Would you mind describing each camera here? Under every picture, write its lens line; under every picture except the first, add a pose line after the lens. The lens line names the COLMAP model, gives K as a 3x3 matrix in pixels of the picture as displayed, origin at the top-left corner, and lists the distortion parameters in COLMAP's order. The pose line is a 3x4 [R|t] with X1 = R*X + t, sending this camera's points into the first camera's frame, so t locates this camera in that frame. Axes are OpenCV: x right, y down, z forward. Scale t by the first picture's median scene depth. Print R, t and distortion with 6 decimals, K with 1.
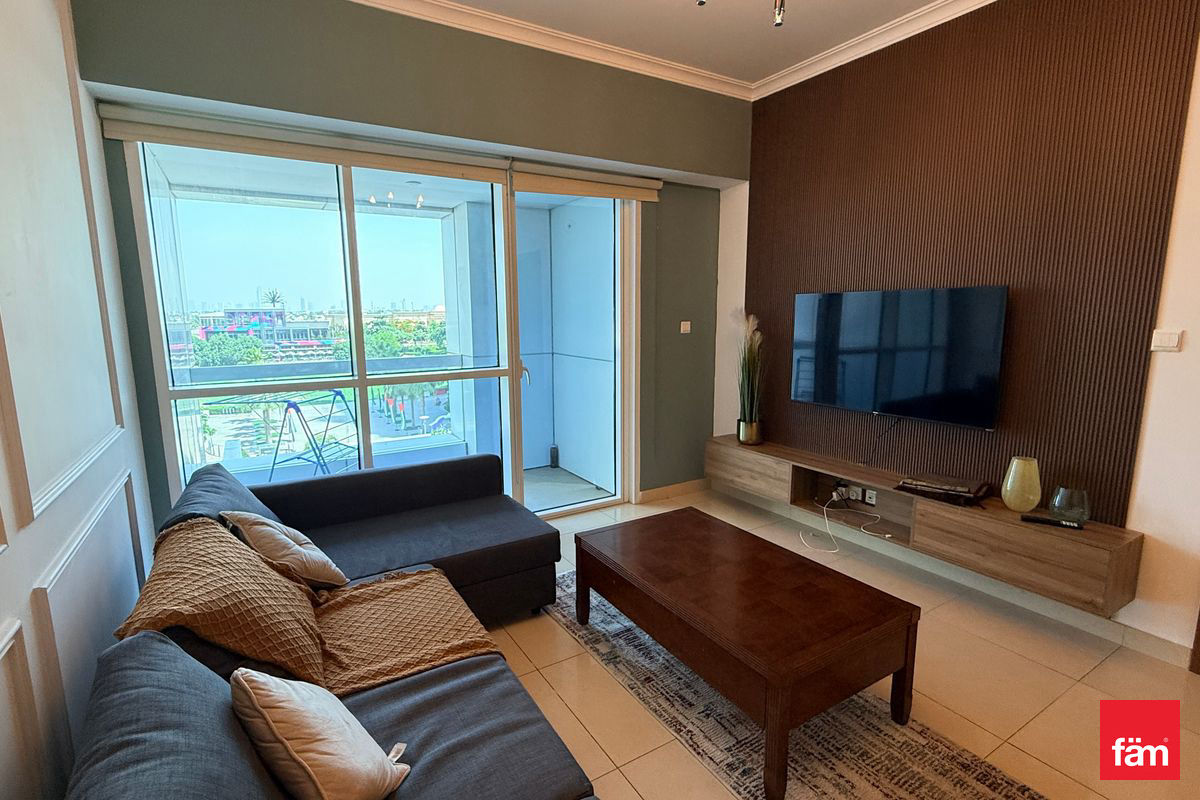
lens RADIAL K [[567.1, 0, 595.8], [0, 567.1, 397.1], [0, 0, 1]] dist [-0.003706, 0.001596]
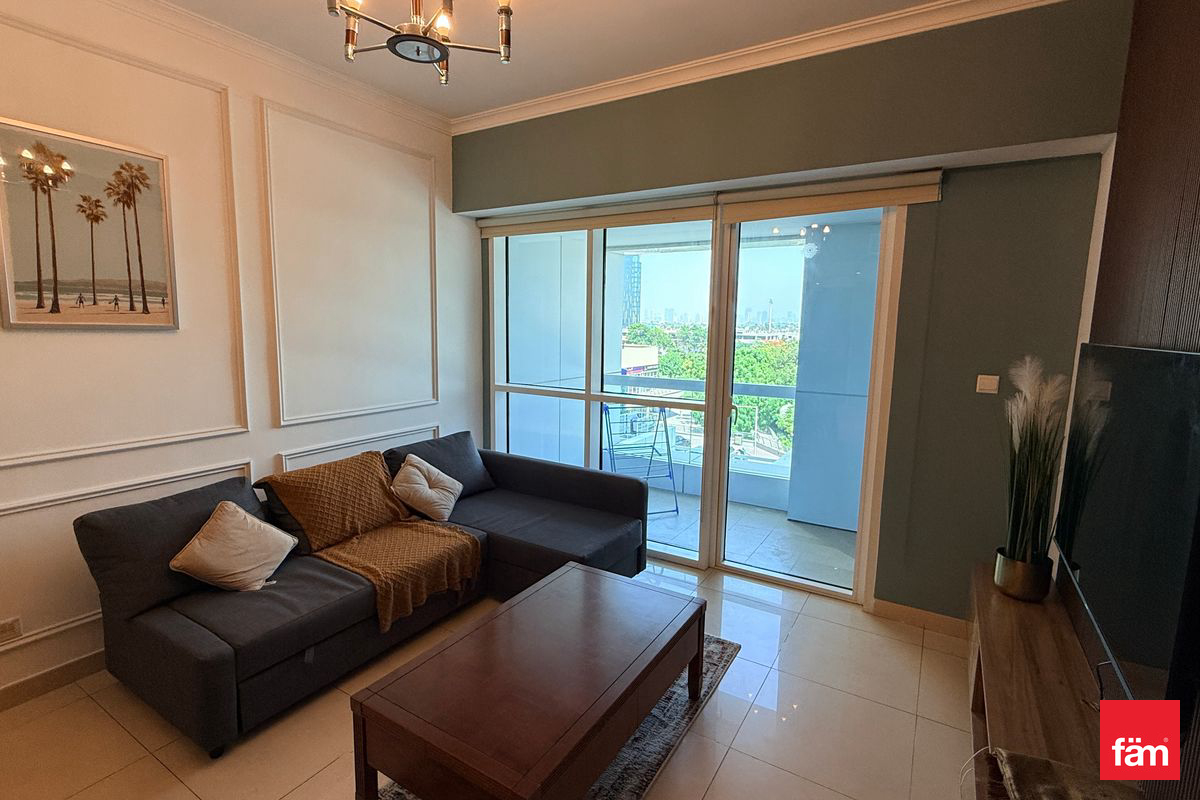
lens RADIAL K [[567.1, 0, 597.7], [0, 567.1, 396.0], [0, 0, 1]] dist [-0.003706, 0.001596]
pose [[0.455560, 0.126573, -0.881161, 0.831035], [-0.155354, 0.985955, 0.061308, -0.126676], [0.876545, 0.108962, 0.468825, 0.492661]]
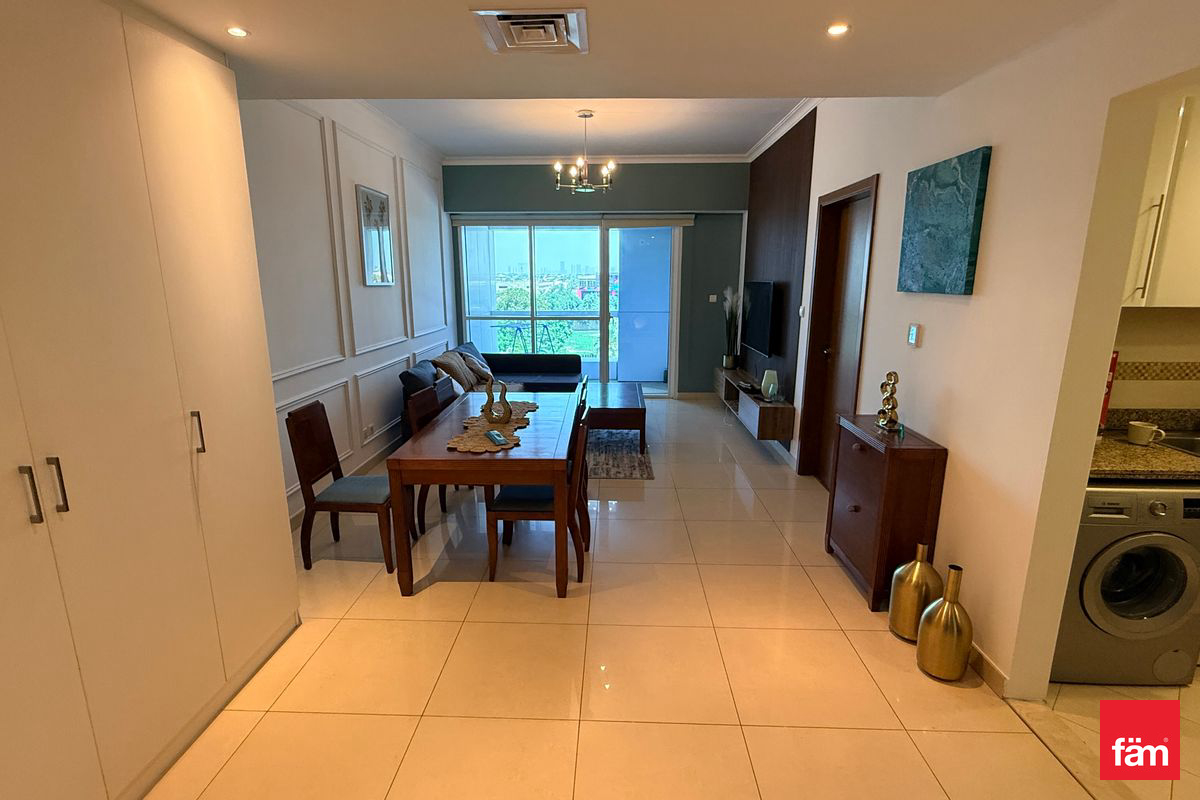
lens RADIAL K [[567.1, 0, 597.9], [0, 567.1, 394.9], [0, 0, 1]] dist [-0.003706, 0.001596]
pose [[0.833923, 0.120663, -0.538529, 1.282011], [-0.089385, 0.992453, 0.083954, 0.078330], [0.544594, -0.021875, 0.838414, -0.943689]]
